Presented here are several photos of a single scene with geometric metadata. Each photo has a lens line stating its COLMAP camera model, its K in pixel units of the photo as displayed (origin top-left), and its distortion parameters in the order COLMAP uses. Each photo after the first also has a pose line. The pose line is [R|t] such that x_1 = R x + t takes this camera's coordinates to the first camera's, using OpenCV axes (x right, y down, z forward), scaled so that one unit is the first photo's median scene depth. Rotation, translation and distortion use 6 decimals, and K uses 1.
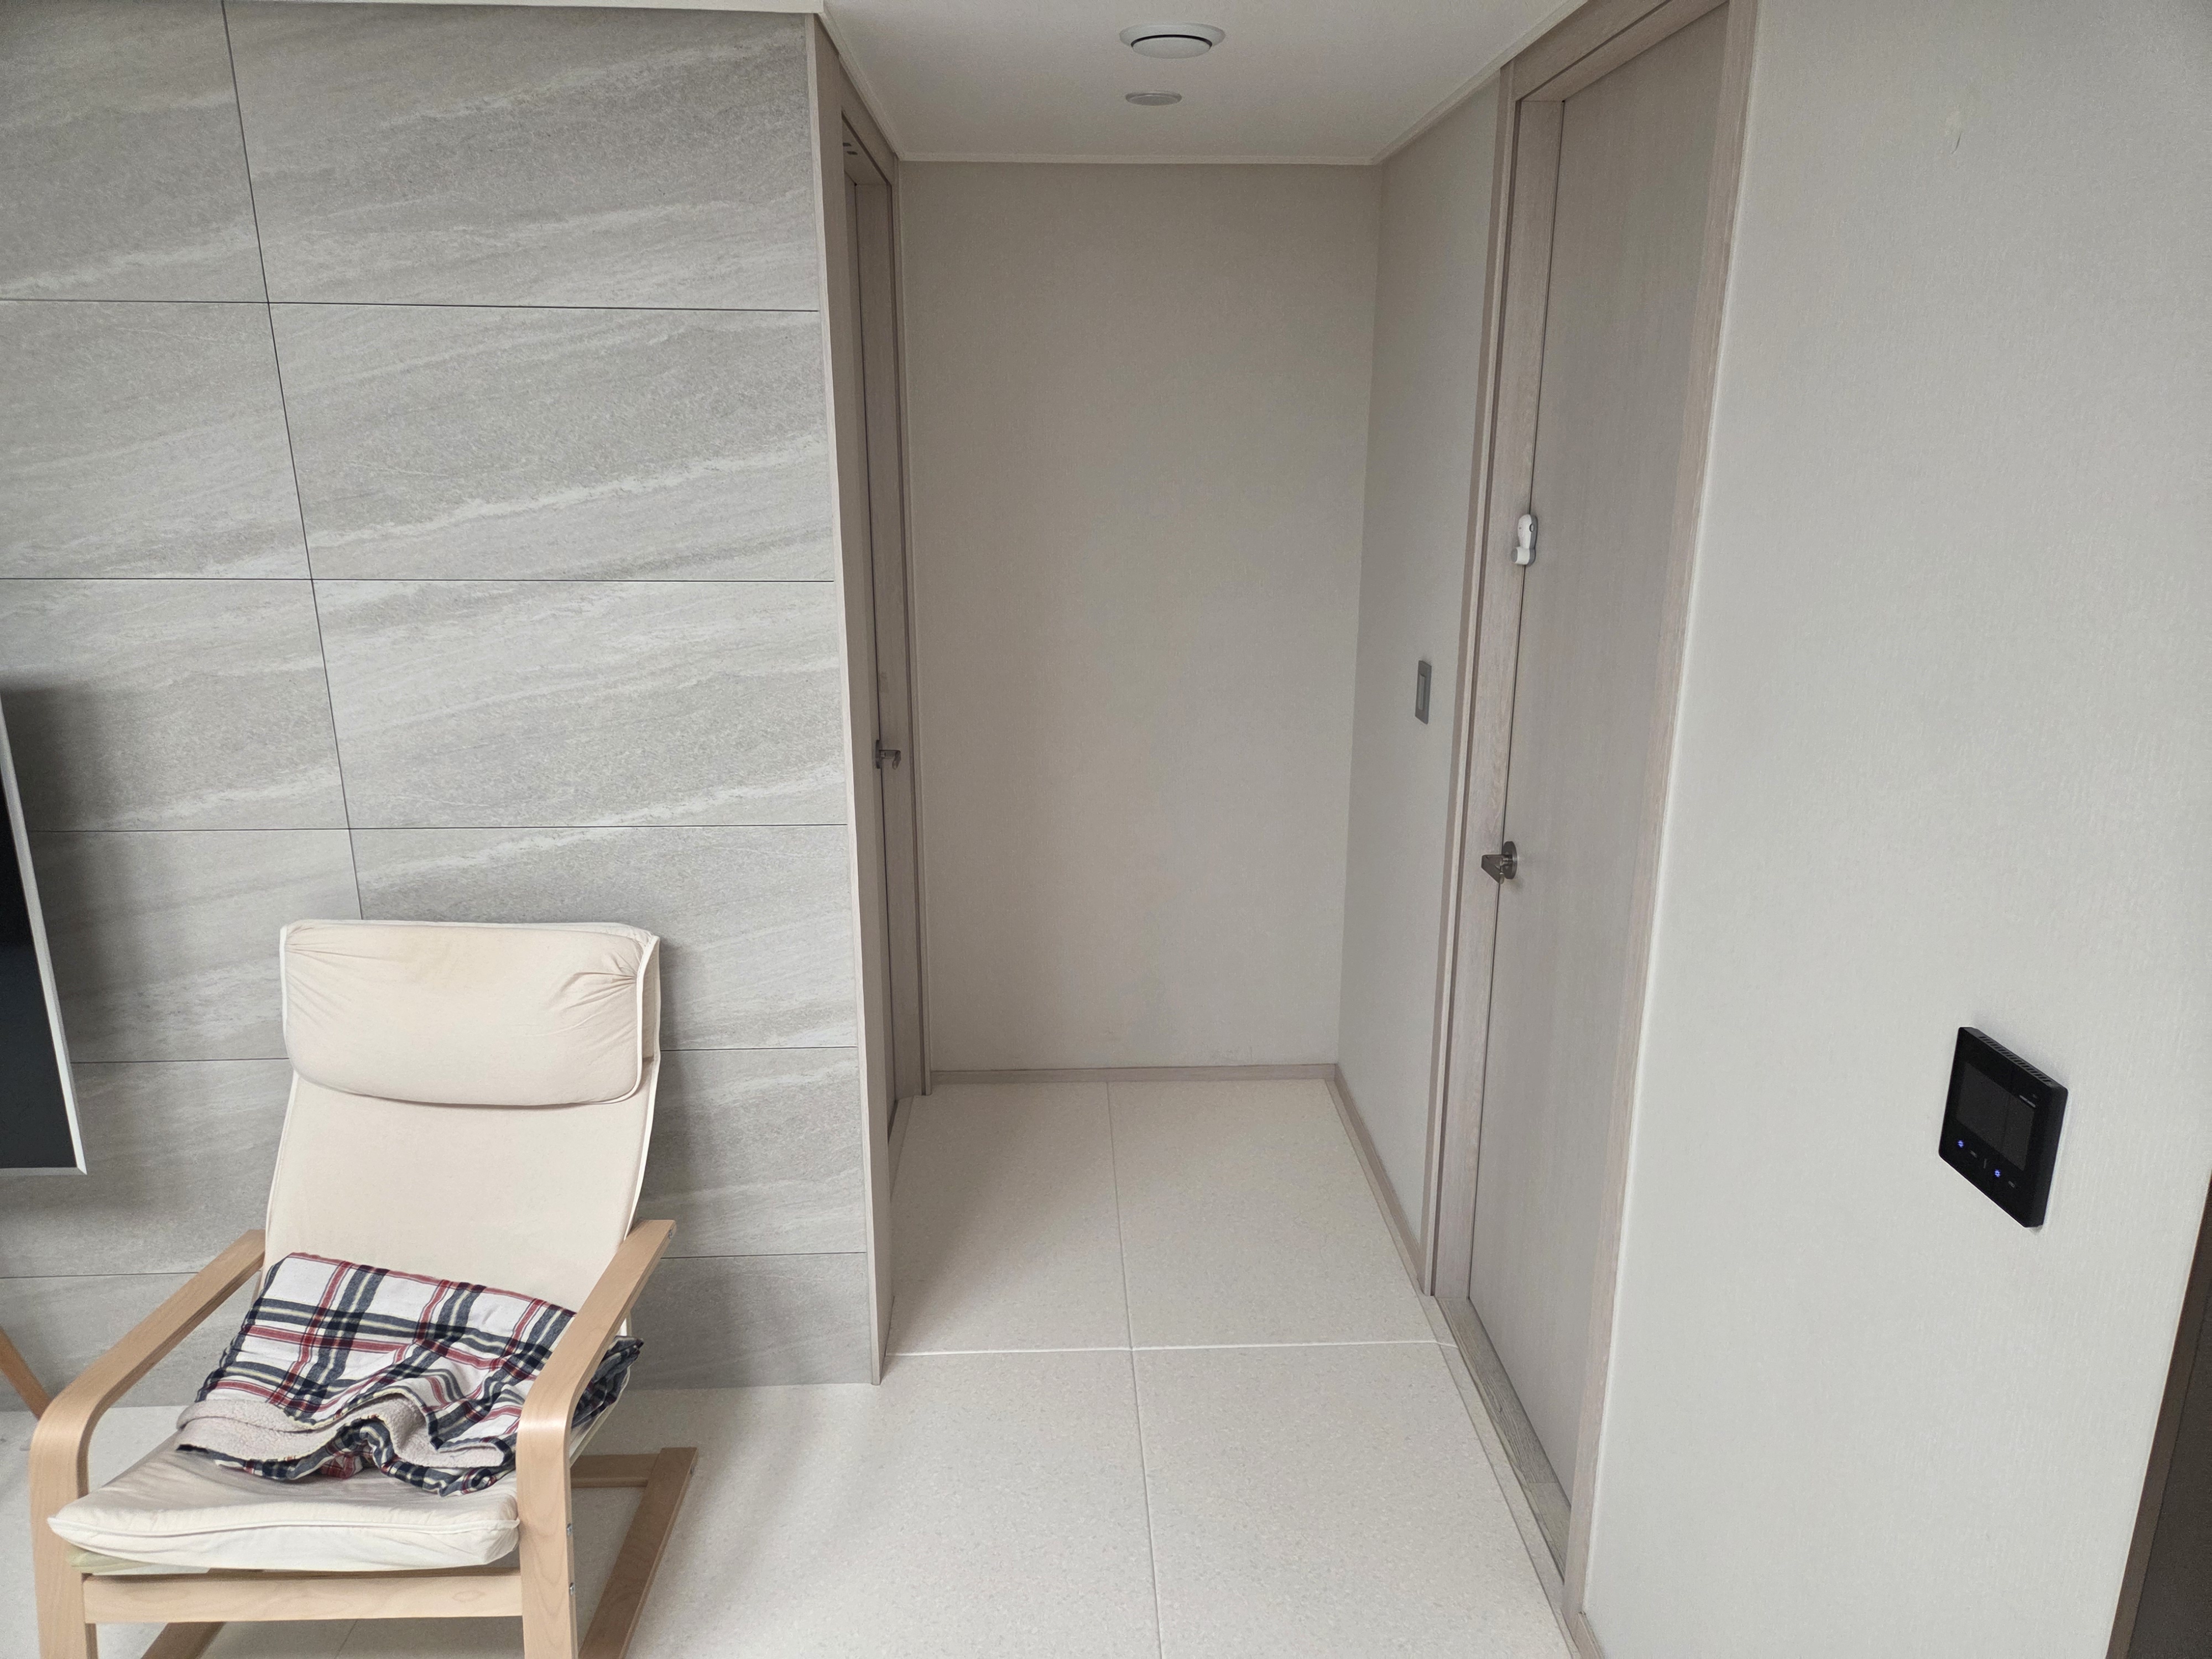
lens RADIAL K [[1485.3, 0, 1106.0], [0, 1485.3, 829.5], [0, 0, 1]] dist [0.110115, 0.001313]
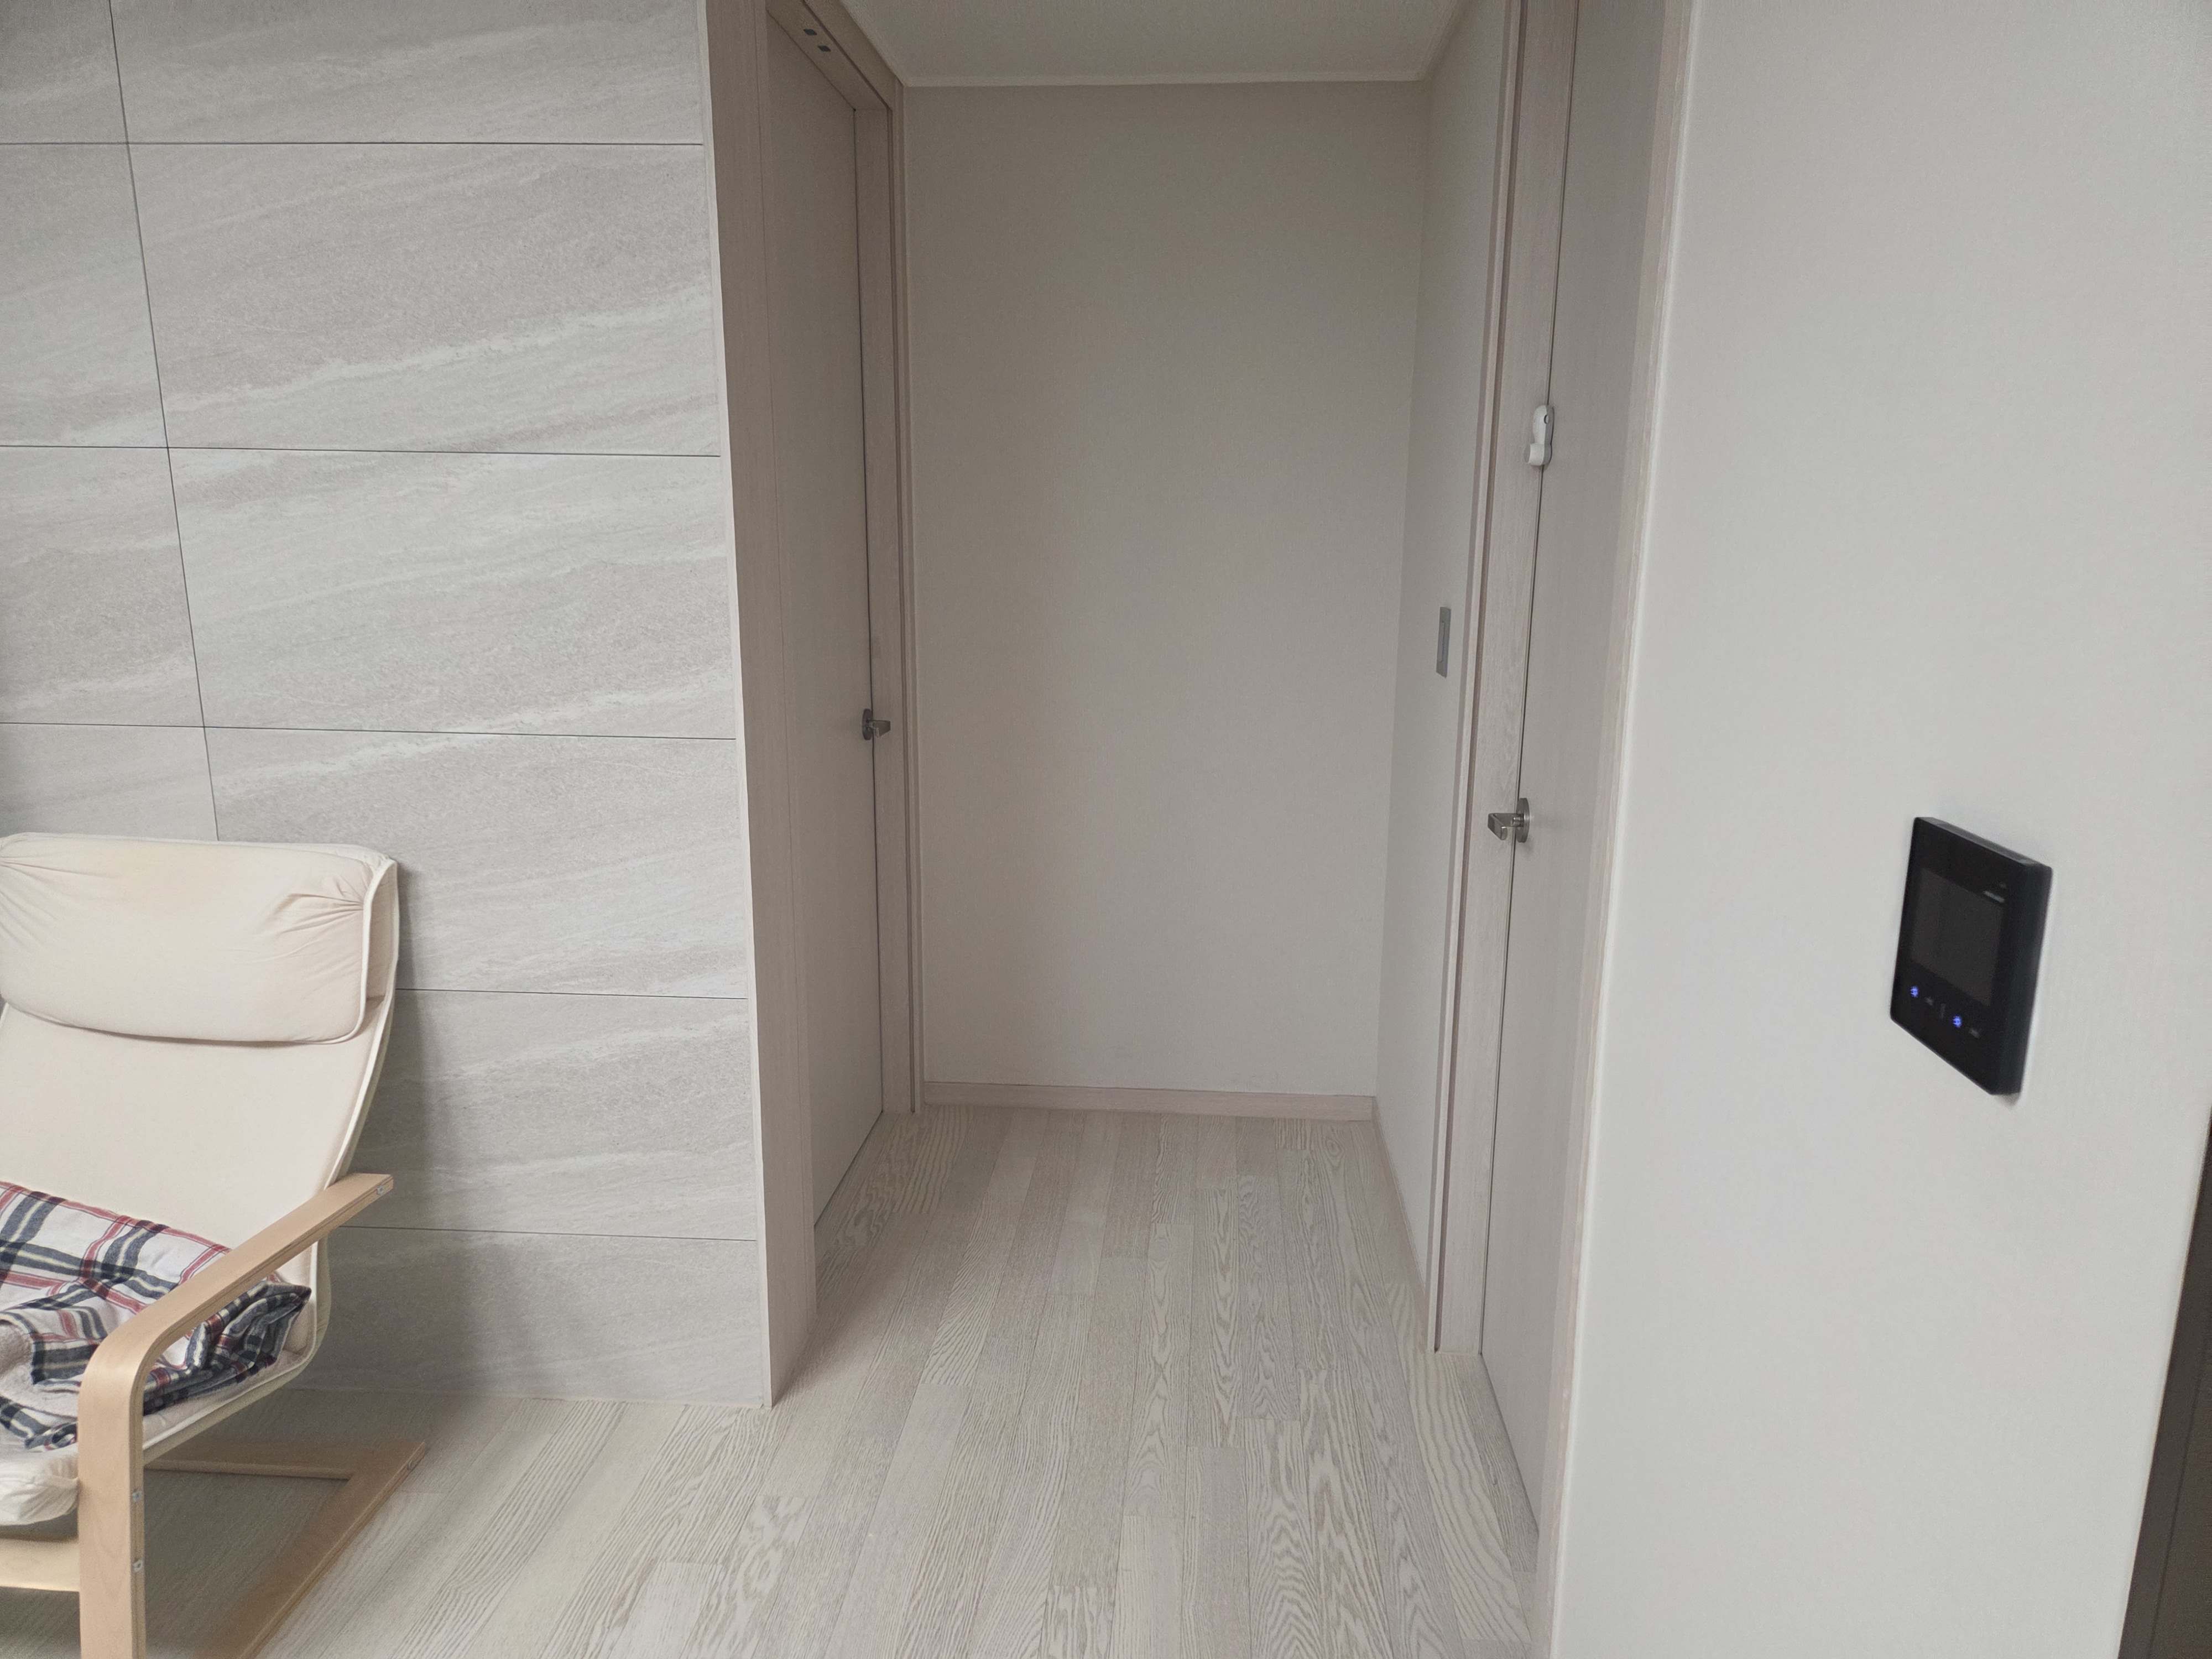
lens RADIAL K [[1463.9, 0, 1106.0], [0, 1463.9, 829.5], [0, 0, 1]] dist [0.087147, 0.001672]
pose [[0.993000, 0.030005, -0.114239, 0.150500], [-0.037345, 0.997335, -0.062669, 0.100156], [0.112054, 0.066497, 0.991475, 0.170586]]
